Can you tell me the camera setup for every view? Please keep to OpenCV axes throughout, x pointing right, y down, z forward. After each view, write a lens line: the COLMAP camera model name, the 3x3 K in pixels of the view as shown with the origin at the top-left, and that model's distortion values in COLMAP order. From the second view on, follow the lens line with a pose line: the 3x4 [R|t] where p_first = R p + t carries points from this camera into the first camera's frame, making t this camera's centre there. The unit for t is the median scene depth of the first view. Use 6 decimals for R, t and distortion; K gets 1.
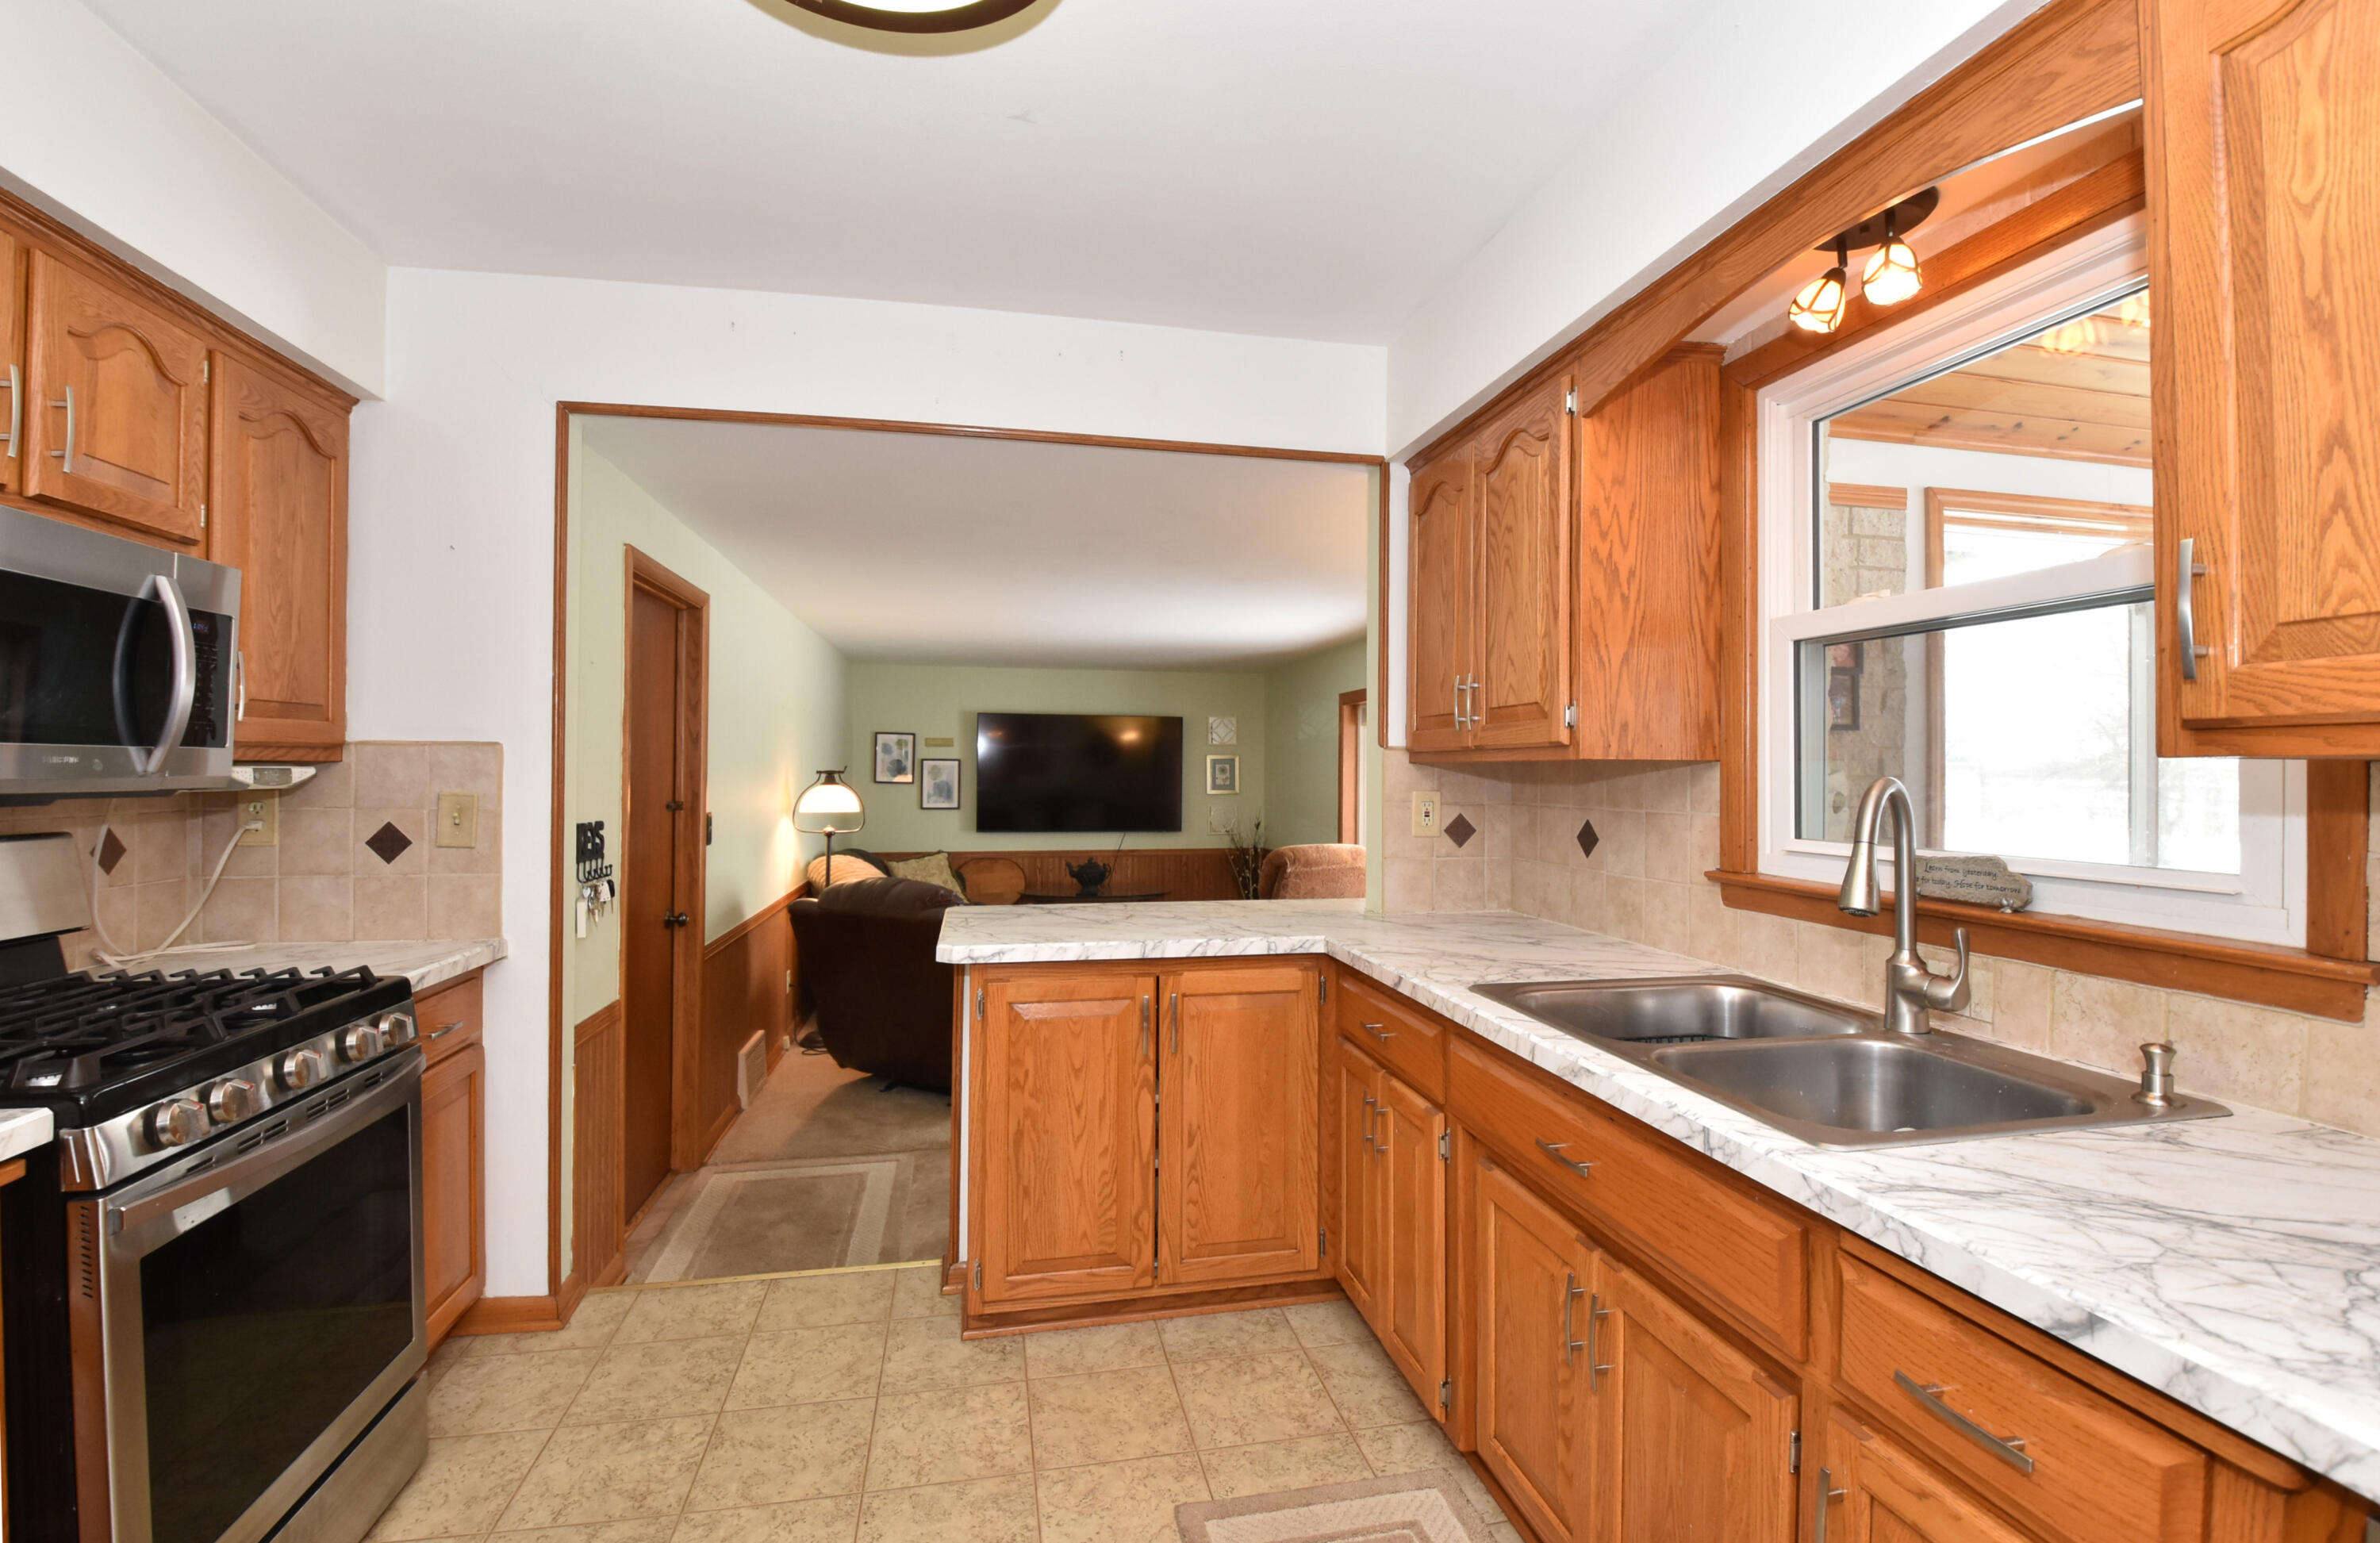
lens RADIAL K [[1069.1, 0, 1202.5], [0, 1069.1, 761.5], [0, 0, 1]] dist [0.001779, -0.016816]
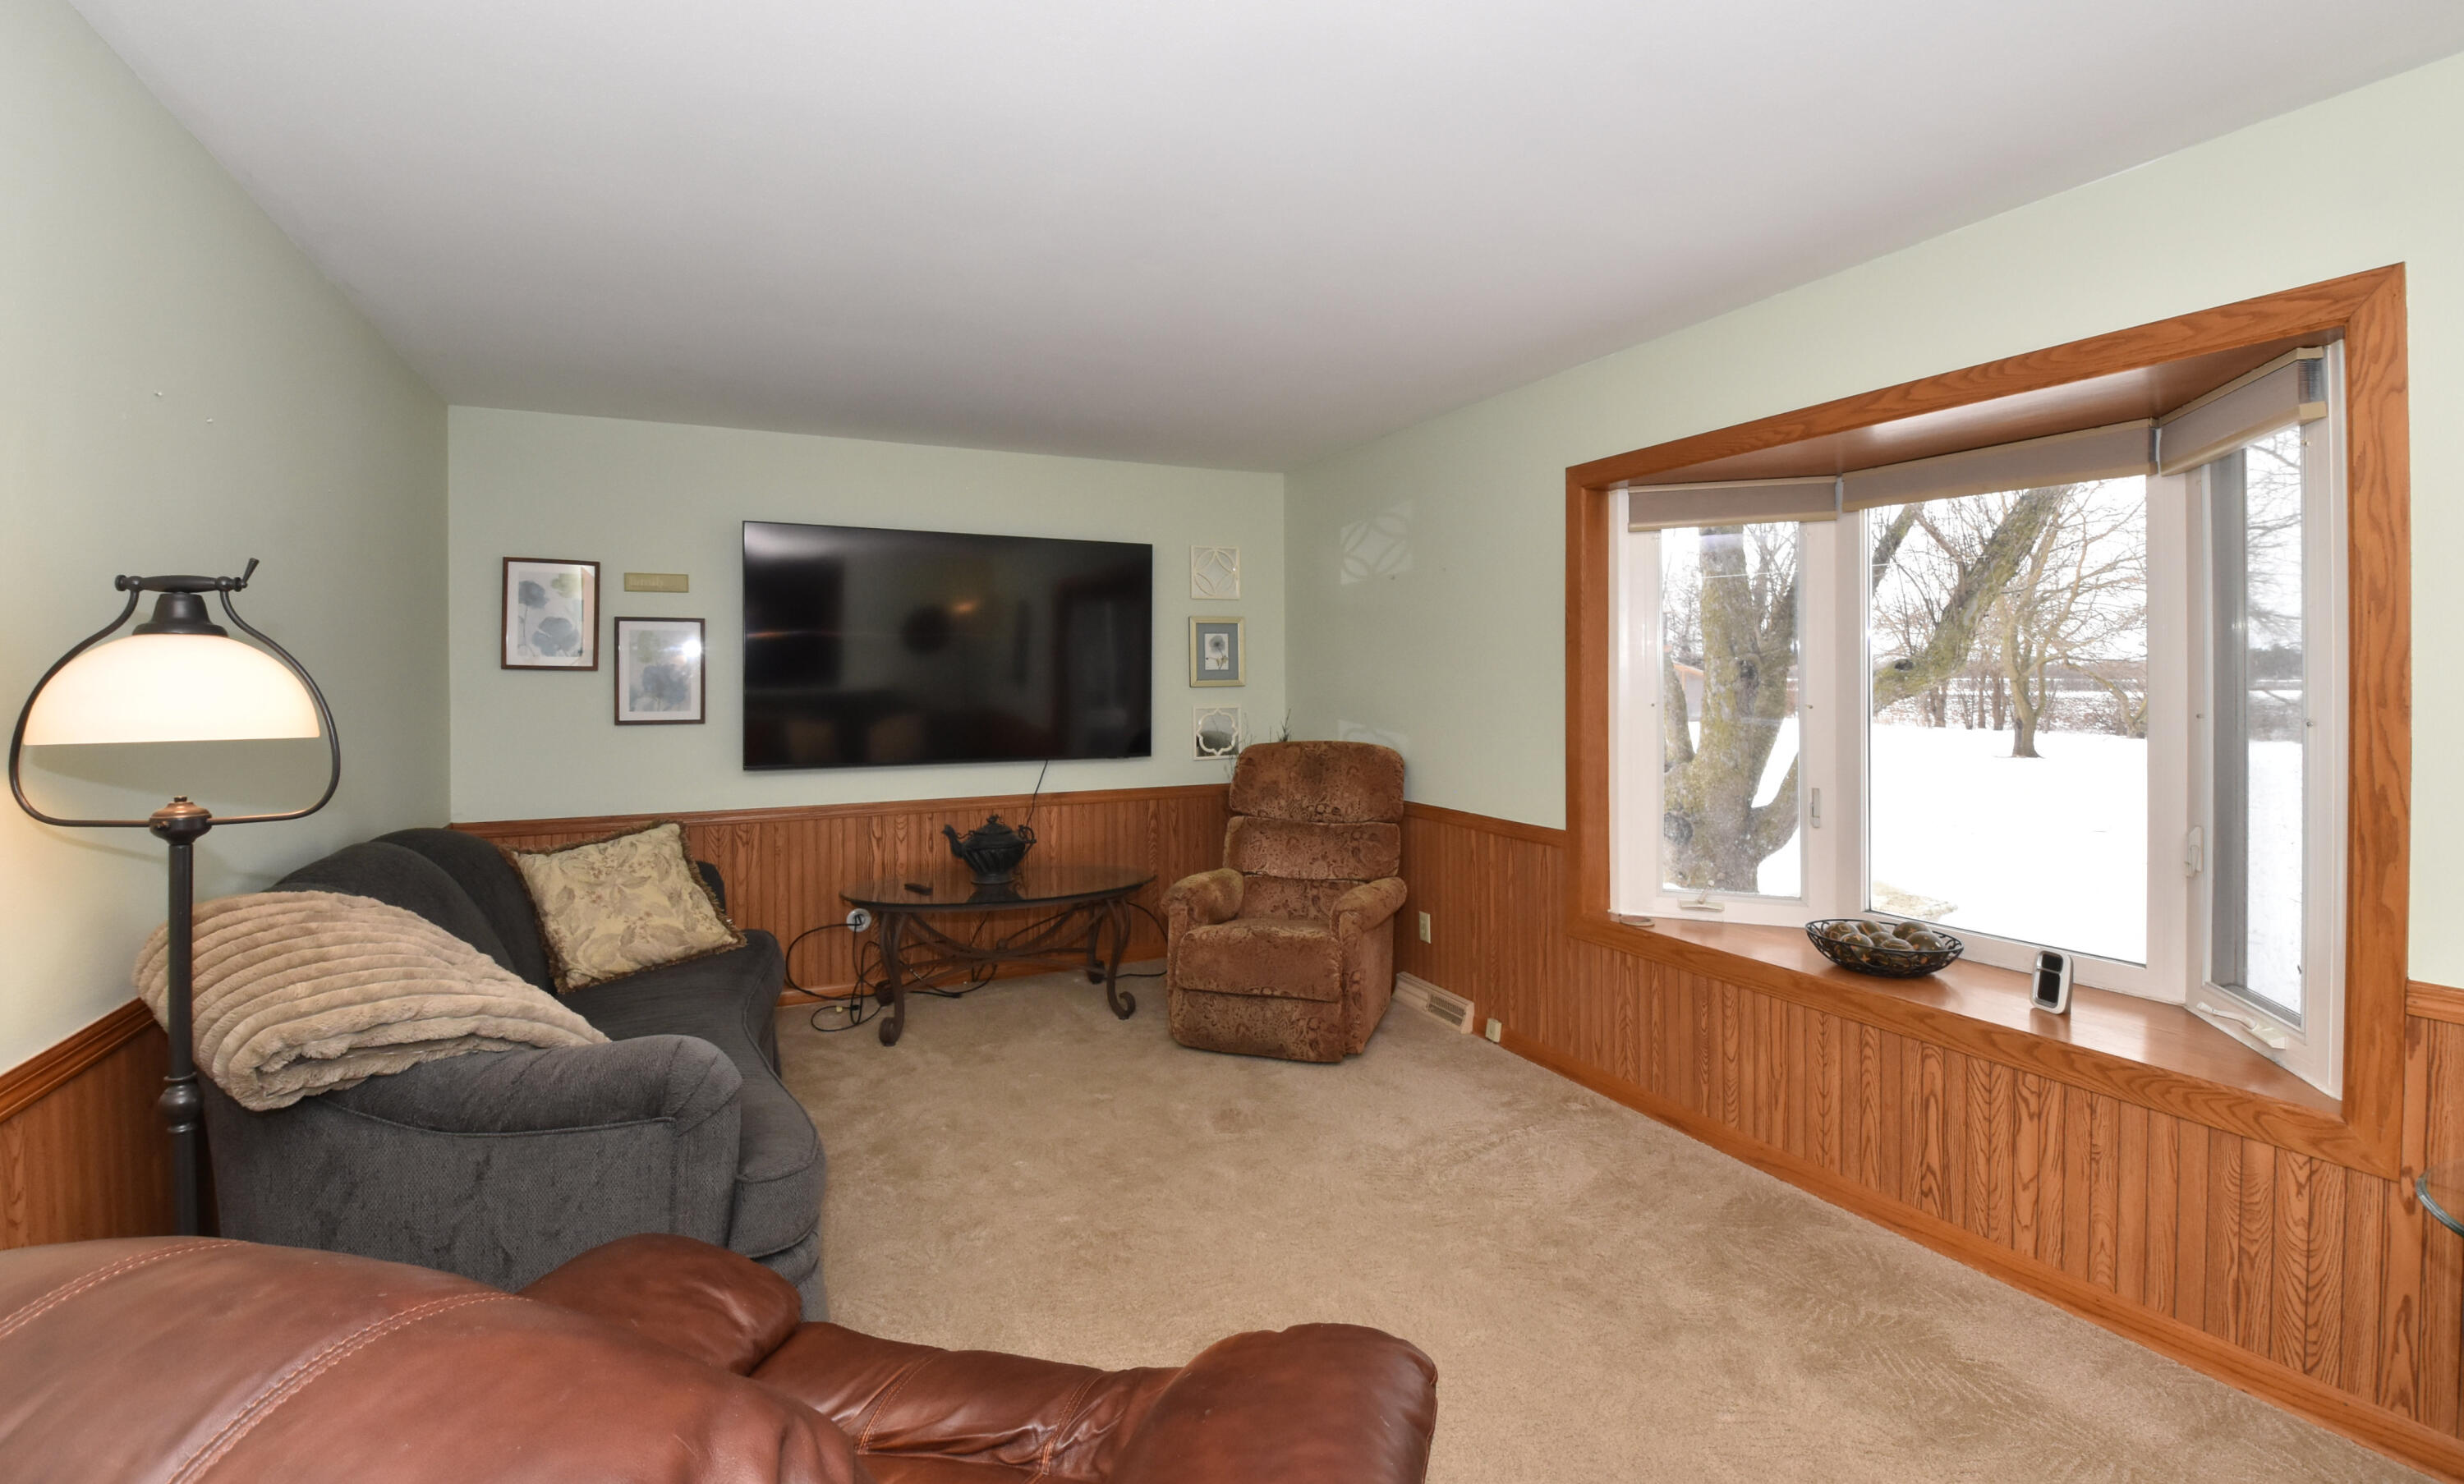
lens RADIAL K [[1140.1, 0, 1279.3], [0, 1140.1, 677.5], [0, 0, 1]] dist [-0.001780, -0.023594]
pose [[0.968443, -0.010794, 0.249003, -0.385127], [0.007996, 0.999893, 0.012245, 0.074136], [-0.249109, -0.009868, 0.968425, 1.619658]]
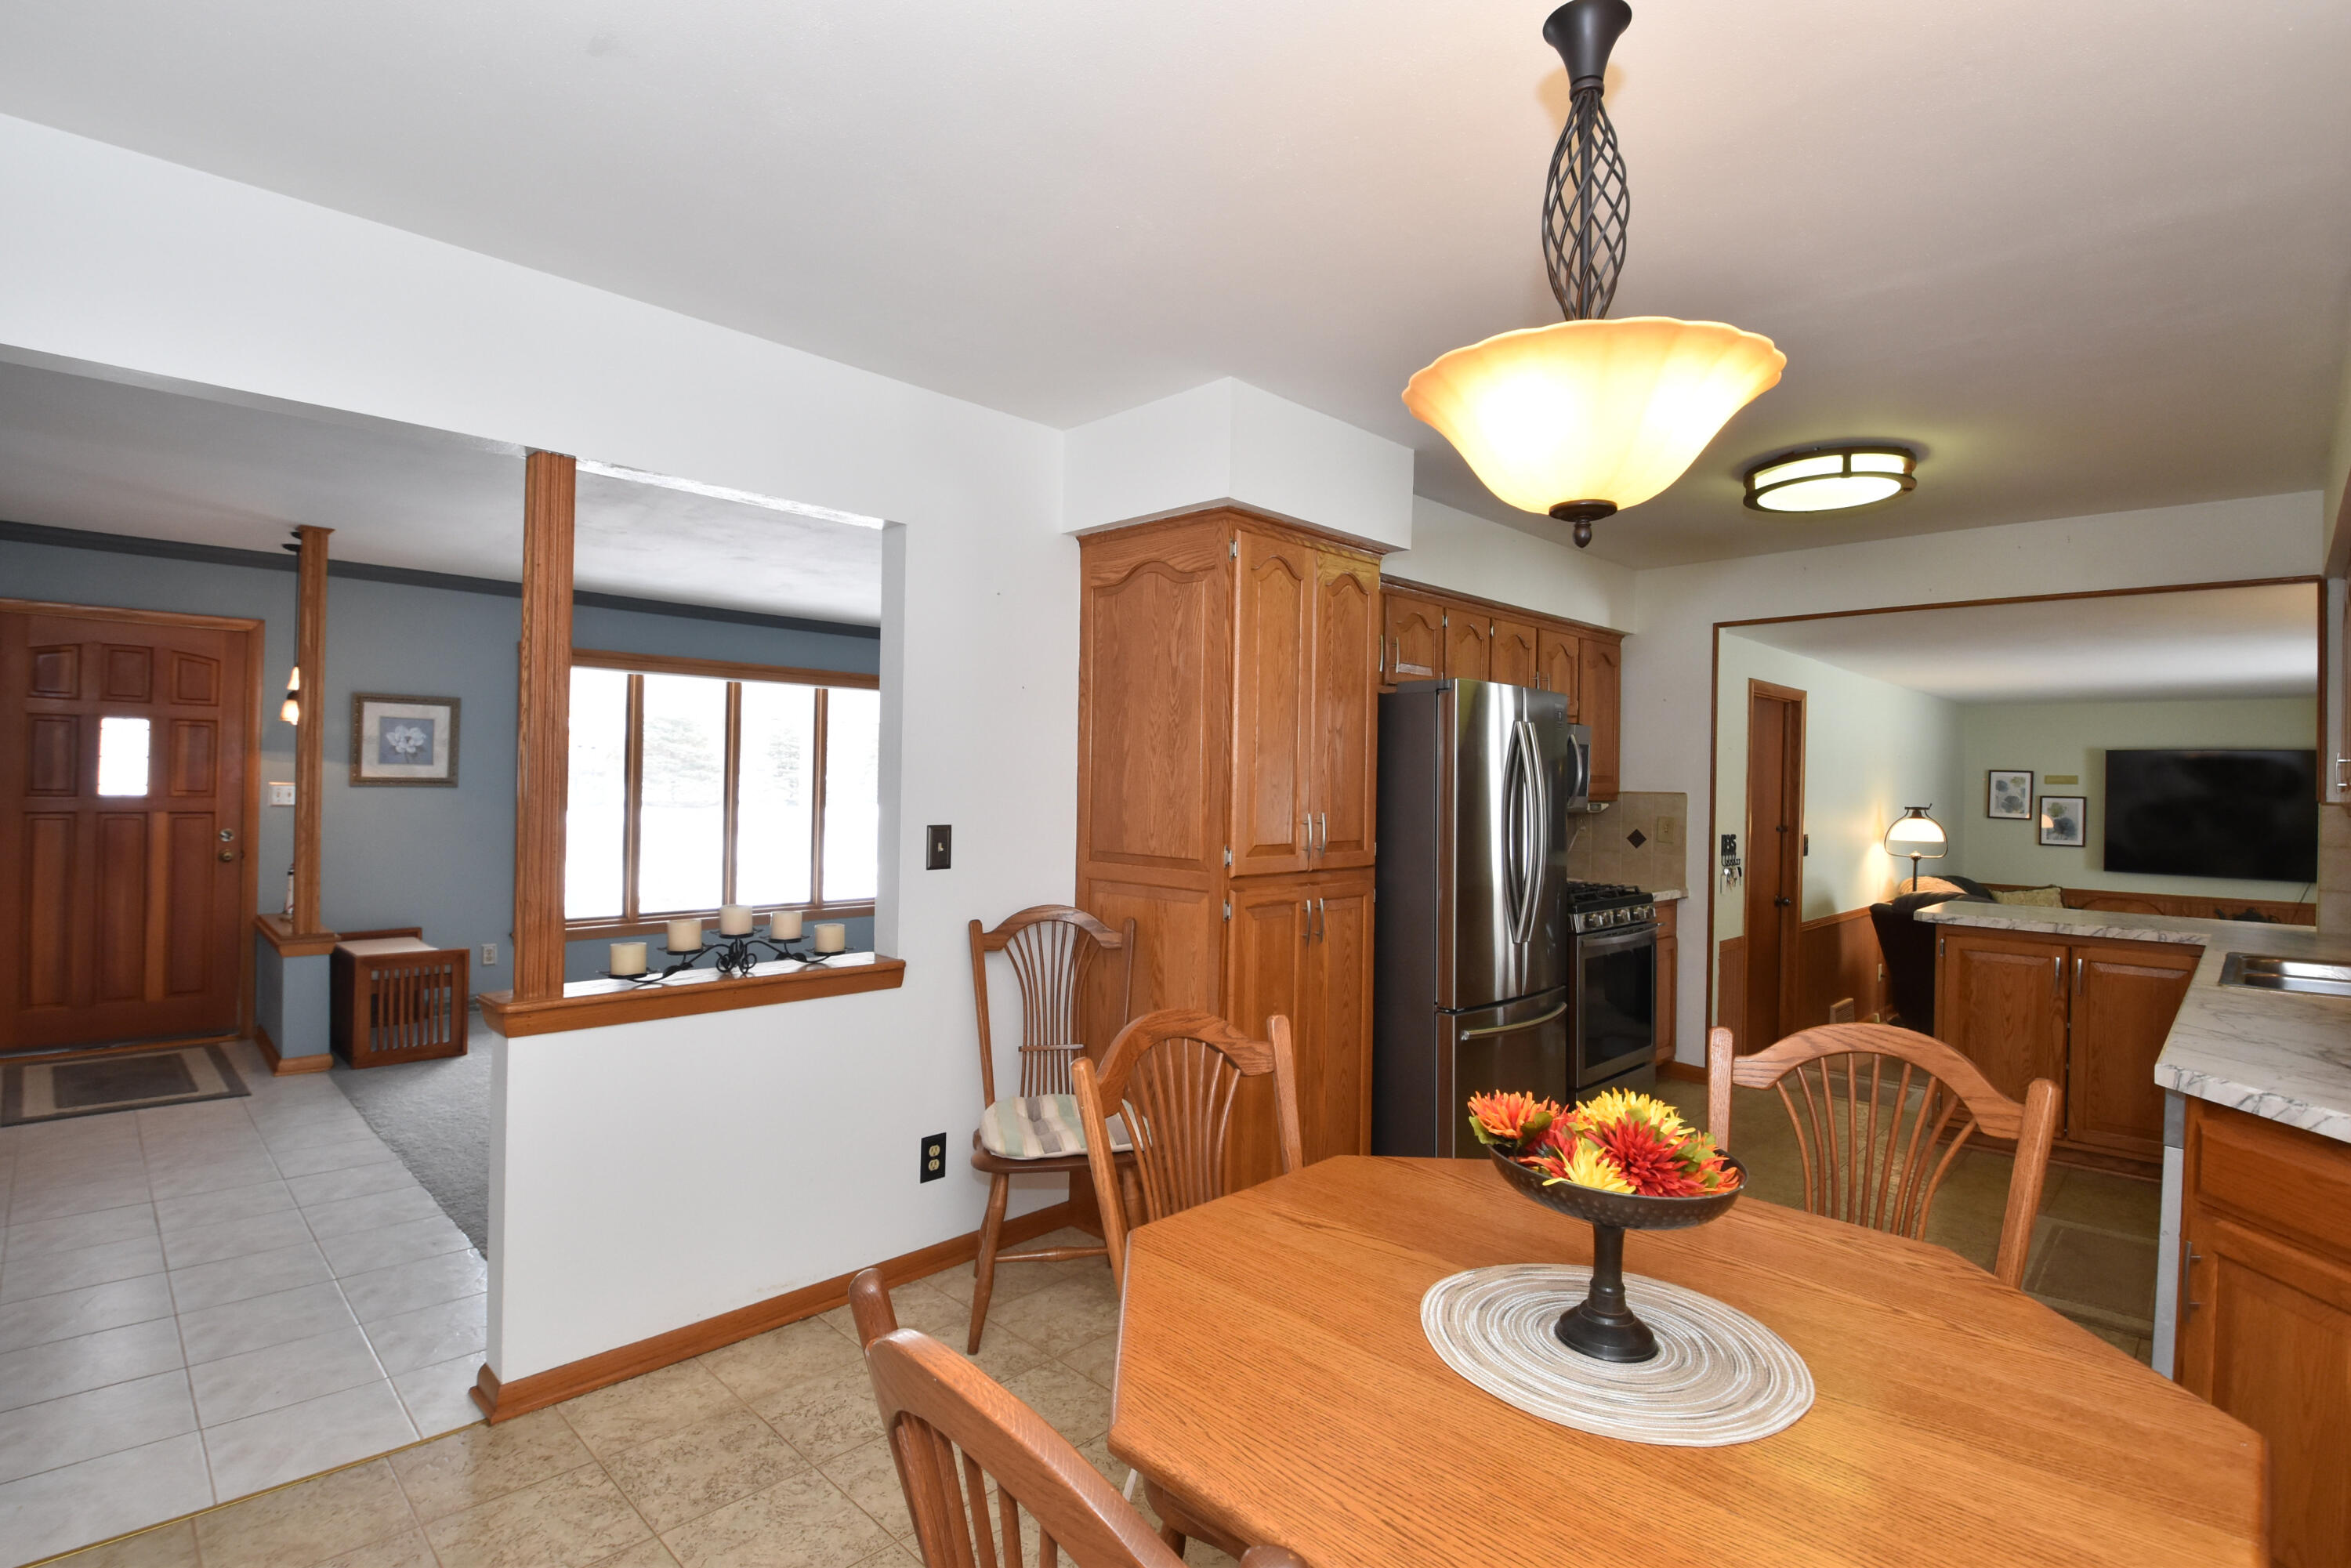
lens RADIAL K [[1118.8, 0, 1170.3], [0, 1118.8, 774.0], [0, 0, 1]] dist [-0.021989, -0.000459]
pose [[0.548108, 0.000770, -0.836407, 0.600635], [-0.010277, 0.999930, -0.005814, -0.031414], [0.836344, 0.011782, 0.548078, -1.024185]]
